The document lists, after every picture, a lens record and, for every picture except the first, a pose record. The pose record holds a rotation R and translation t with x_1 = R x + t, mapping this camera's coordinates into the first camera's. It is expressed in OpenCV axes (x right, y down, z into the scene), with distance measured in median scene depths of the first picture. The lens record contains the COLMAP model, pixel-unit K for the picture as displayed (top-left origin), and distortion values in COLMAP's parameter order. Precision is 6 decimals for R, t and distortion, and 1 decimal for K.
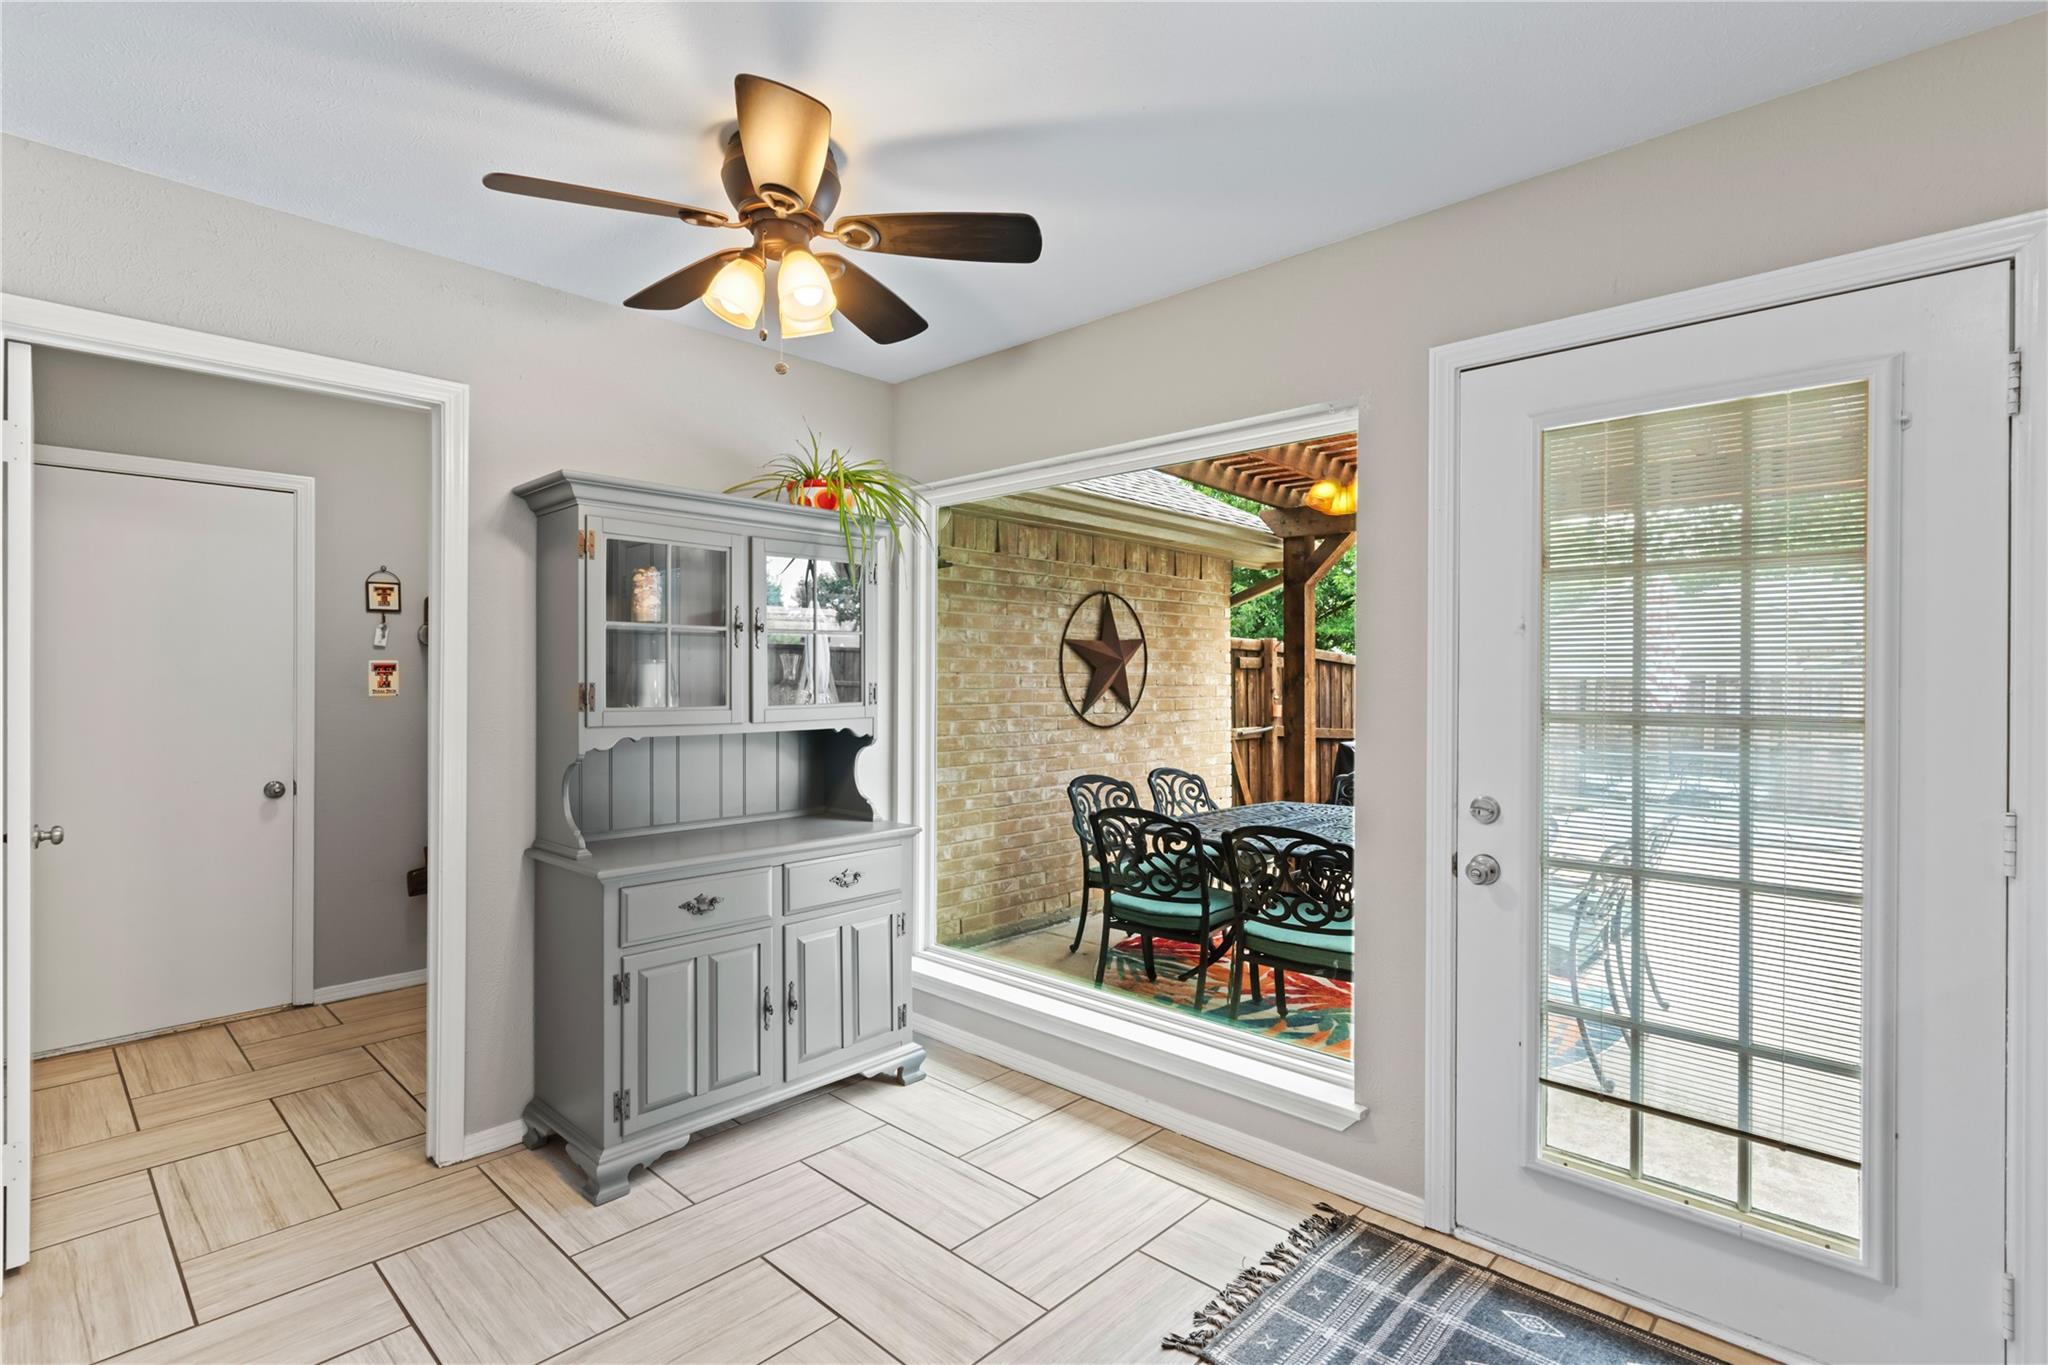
lens RADIAL K [[985.8, 0, 1026.6], [0, 985.8, 682.4], [0, 0, 1]] dist [-0.001459, 0.000472]
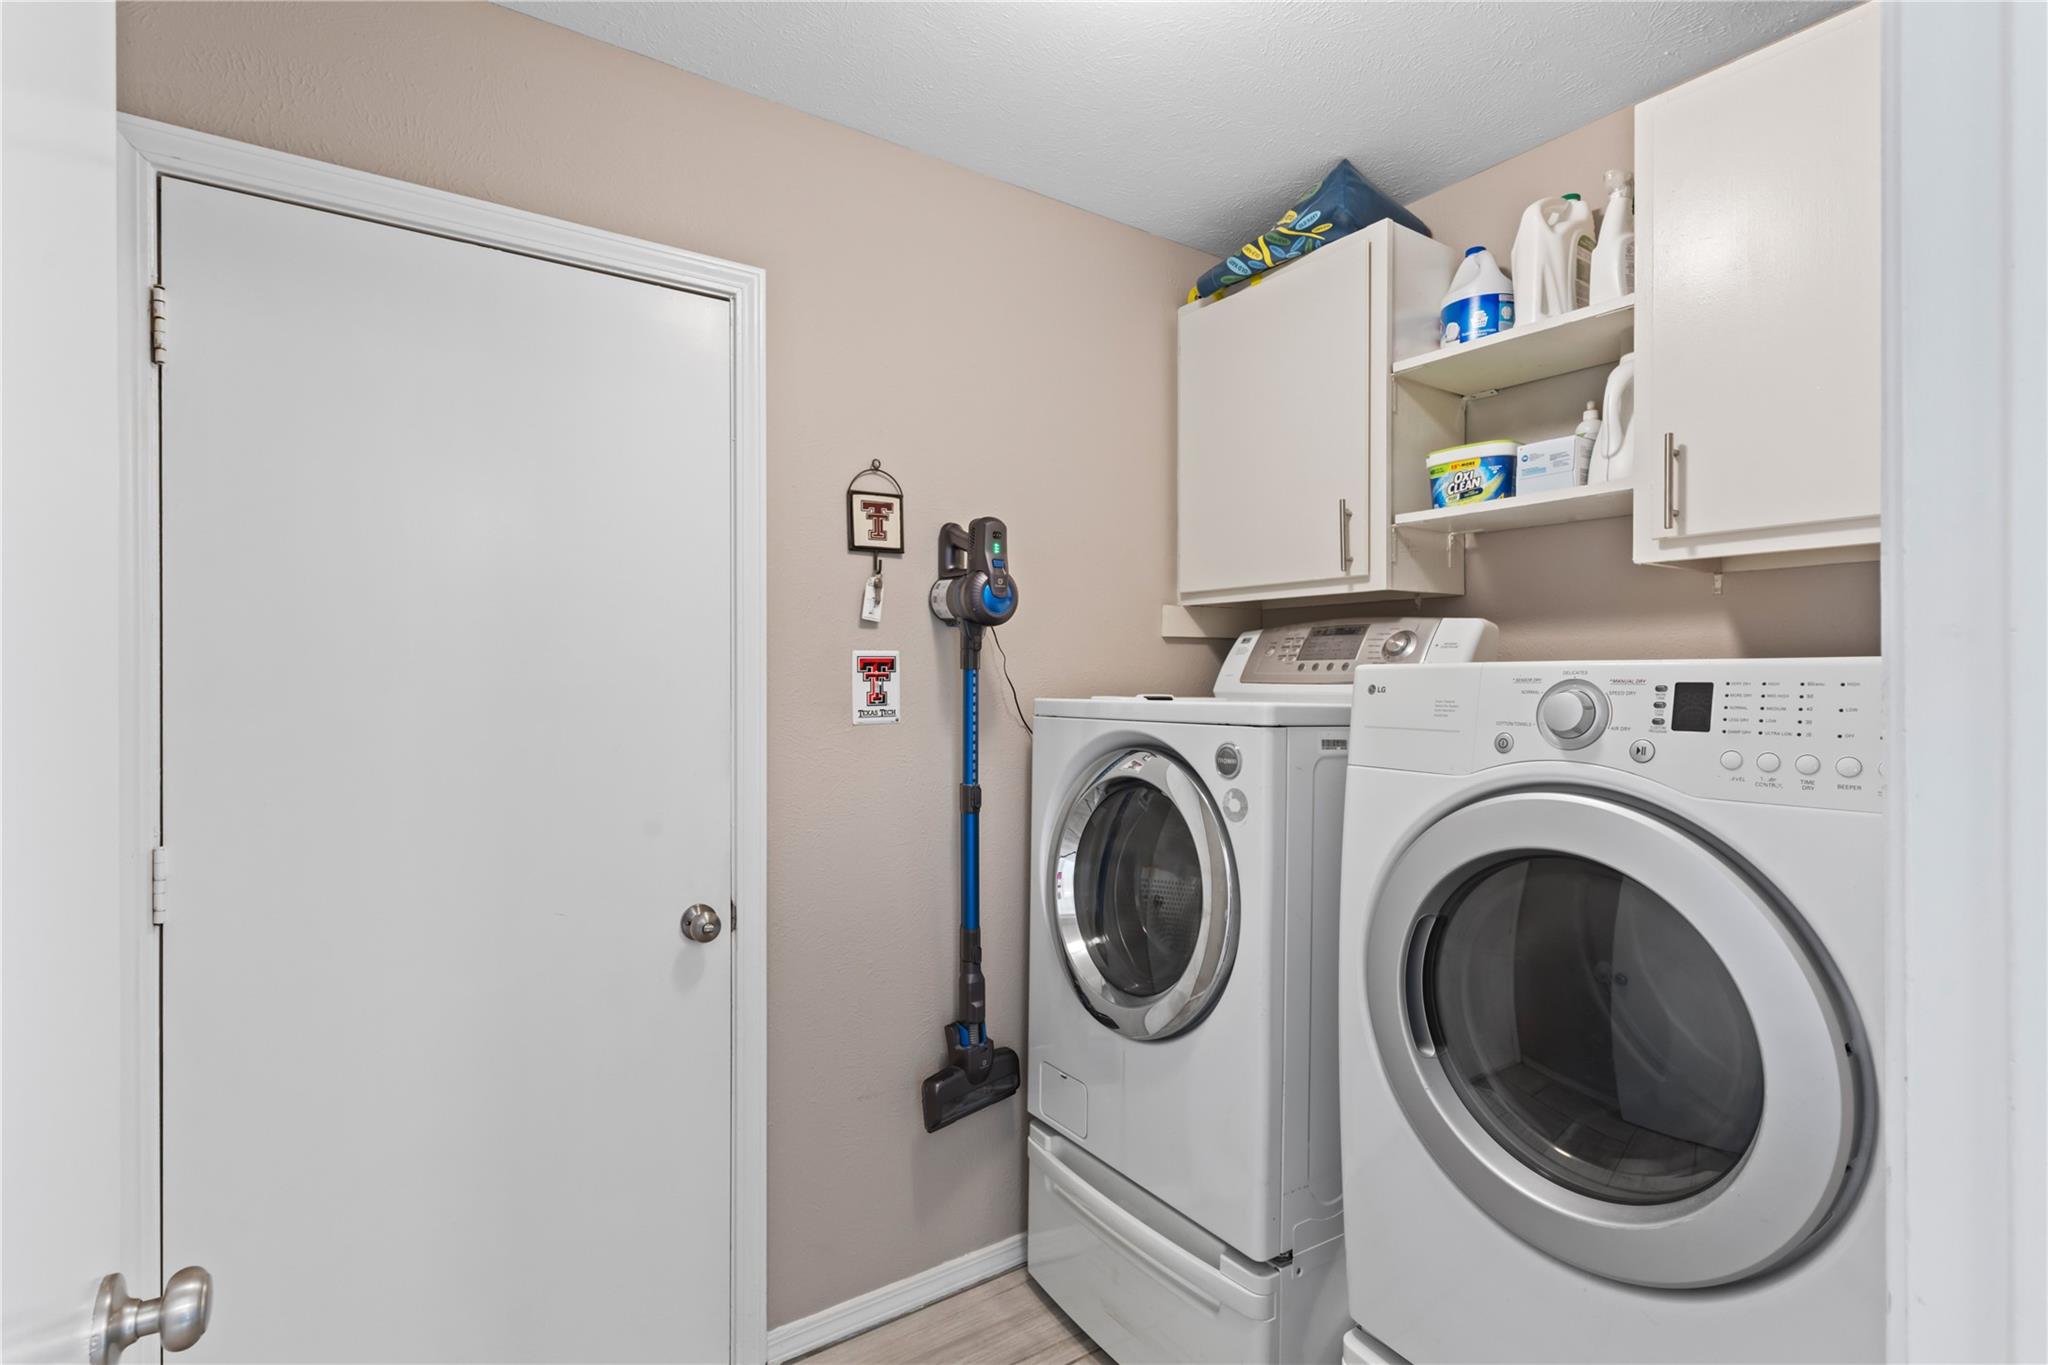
lens RADIAL K [[985.8, 0, 1022.0], [0, 985.8, 681.3], [0, 0, 1]] dist [-0.001459, 0.000472]
pose [[0.978308, -0.005074, -0.207094, -0.481231], [0.004671, 0.999986, -0.002436, -0.005224], [0.207104, 0.001415, 0.978318, 0.533197]]
